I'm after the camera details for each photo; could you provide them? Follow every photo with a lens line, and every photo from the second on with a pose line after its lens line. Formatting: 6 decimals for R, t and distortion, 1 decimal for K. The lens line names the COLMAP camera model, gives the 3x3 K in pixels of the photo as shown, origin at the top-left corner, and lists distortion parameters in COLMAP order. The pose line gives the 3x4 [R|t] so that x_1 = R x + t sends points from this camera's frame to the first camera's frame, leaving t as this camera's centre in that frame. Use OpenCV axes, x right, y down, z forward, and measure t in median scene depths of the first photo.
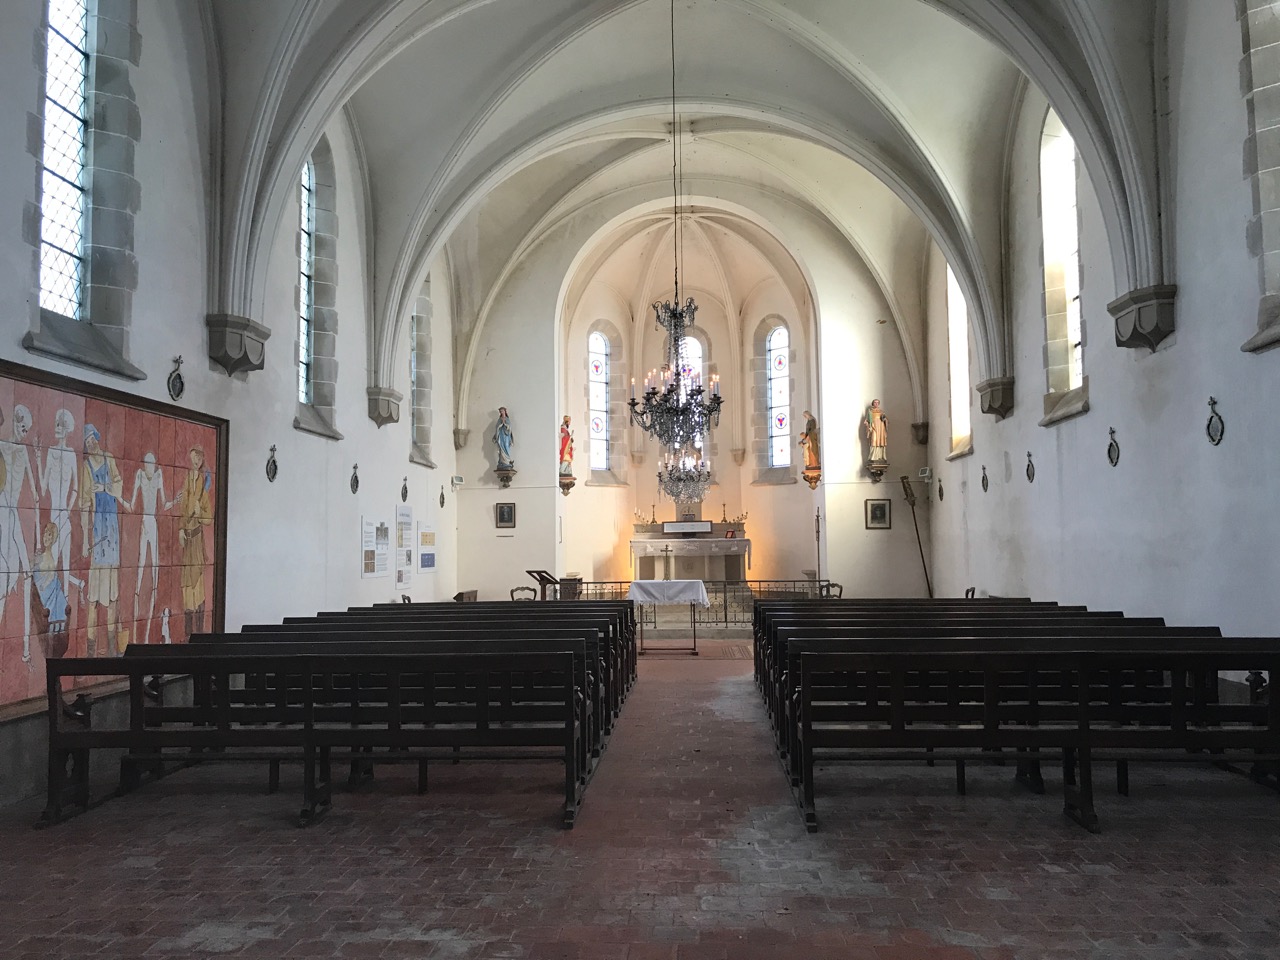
lens RADIAL K [[1059.6, 0, 635.2], [0, 1059.6, 476.6], [0, 0, 1]] dist [0.042168, -0.037191]
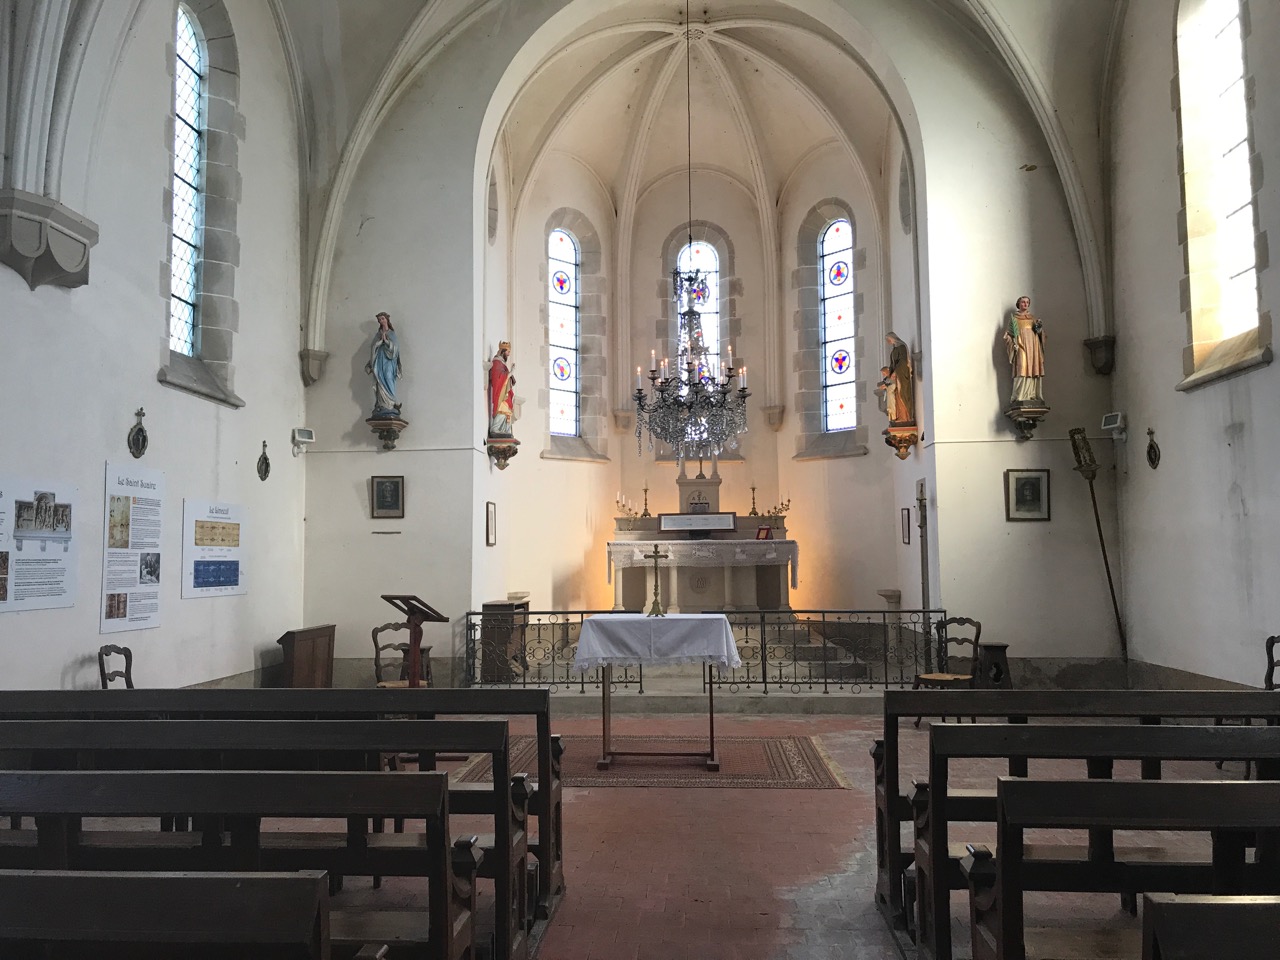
lens RADIAL K [[1059.6, 0, 635.2], [0, 1059.6, 476.6], [0, 0, 1]] dist [0.042168, -0.037191]
pose [[0.999945, 0.001796, -0.010286, 0.019203], [-0.001908, 0.999939, -0.010861, 0.028790], [0.010265, 0.010881, 0.999888, 0.377825]]
